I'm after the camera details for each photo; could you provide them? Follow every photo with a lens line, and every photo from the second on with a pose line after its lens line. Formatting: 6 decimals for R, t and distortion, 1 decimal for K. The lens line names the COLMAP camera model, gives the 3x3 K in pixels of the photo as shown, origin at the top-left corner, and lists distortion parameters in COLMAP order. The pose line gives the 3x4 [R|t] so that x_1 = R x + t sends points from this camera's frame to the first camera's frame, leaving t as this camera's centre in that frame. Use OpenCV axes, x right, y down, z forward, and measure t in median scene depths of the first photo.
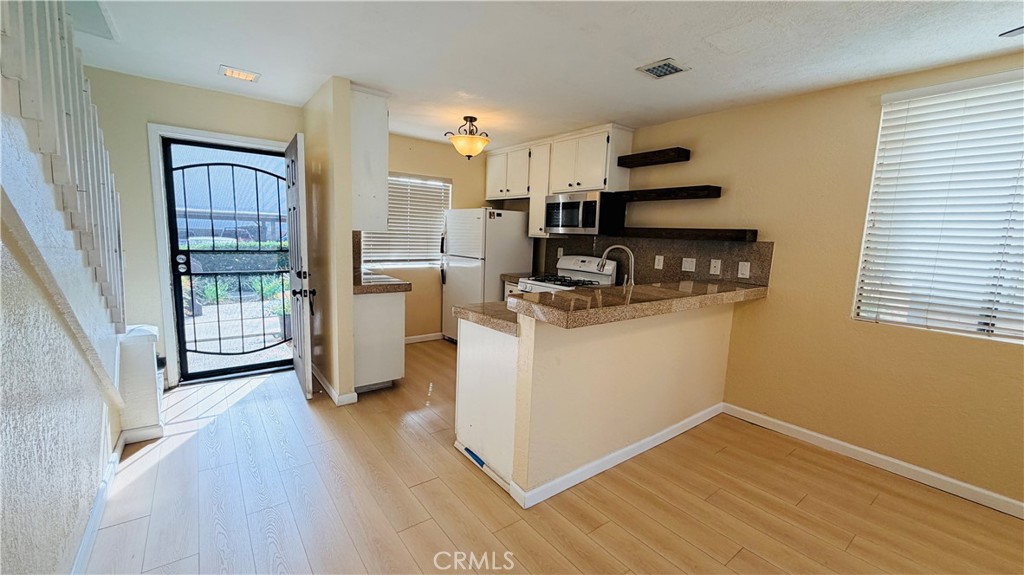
lens RADIAL K [[412.1, 0, 512.8], [0, 412.1, 286.5], [0, 0, 1]] dist [0.000996, -0.000143]
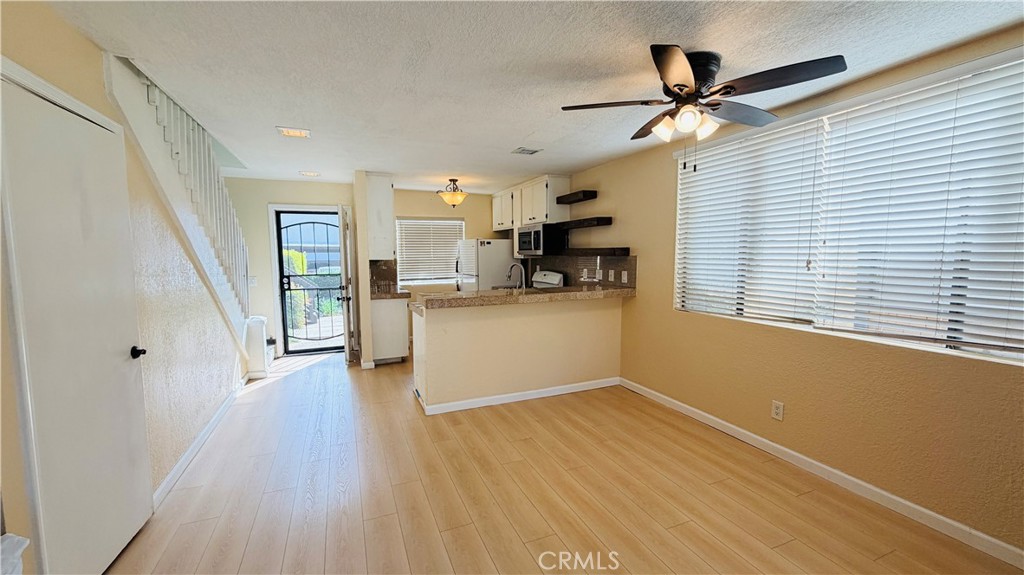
lens RADIAL K [[412.1, 0, 511.6], [0, 412.1, 284.8], [0, 0, 1]] dist [0.000996, -0.000143]
pose [[0.966265, -0.025232, -0.256311, 0.522587], [0.011318, 0.998388, -0.055614, 0.054580], [0.257301, 0.050837, 0.964993, -0.385840]]
